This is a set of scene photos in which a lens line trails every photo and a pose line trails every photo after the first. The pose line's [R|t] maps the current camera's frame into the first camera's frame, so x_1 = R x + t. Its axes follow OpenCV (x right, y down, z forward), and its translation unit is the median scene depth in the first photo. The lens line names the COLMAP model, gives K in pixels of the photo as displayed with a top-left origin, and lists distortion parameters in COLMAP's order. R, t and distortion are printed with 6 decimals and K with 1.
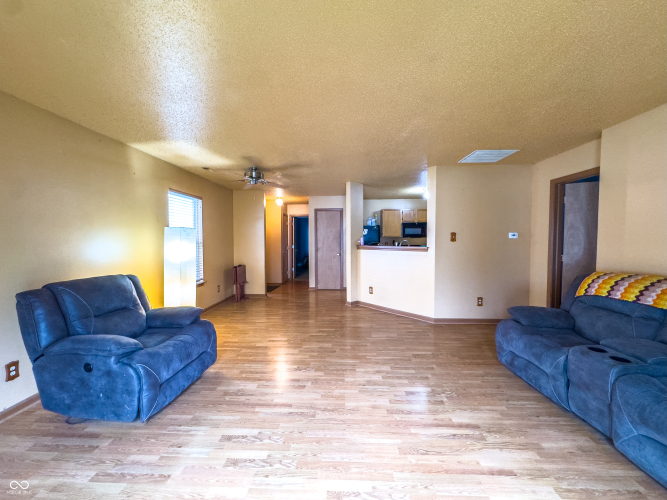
lens RADIAL K [[266.4, 0, 330.9], [0, 266.4, 250.5], [0, 0, 1]] dist [-0.007519, -0.000596]
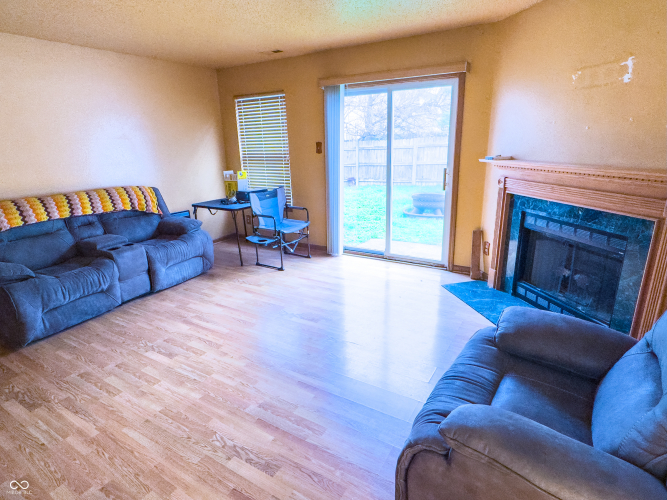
lens RADIAL K [[365.7, 0, 332.1], [0, 365.7, 249.5], [0, 0, 1]] dist [0.000746, 0.000379]
pose [[-0.882513, -0.116154, 0.455719, -0.670809], [0.040461, 0.946673, 0.319644, -0.141262], [-0.468545, 0.300529, -0.830752, 1.678610]]
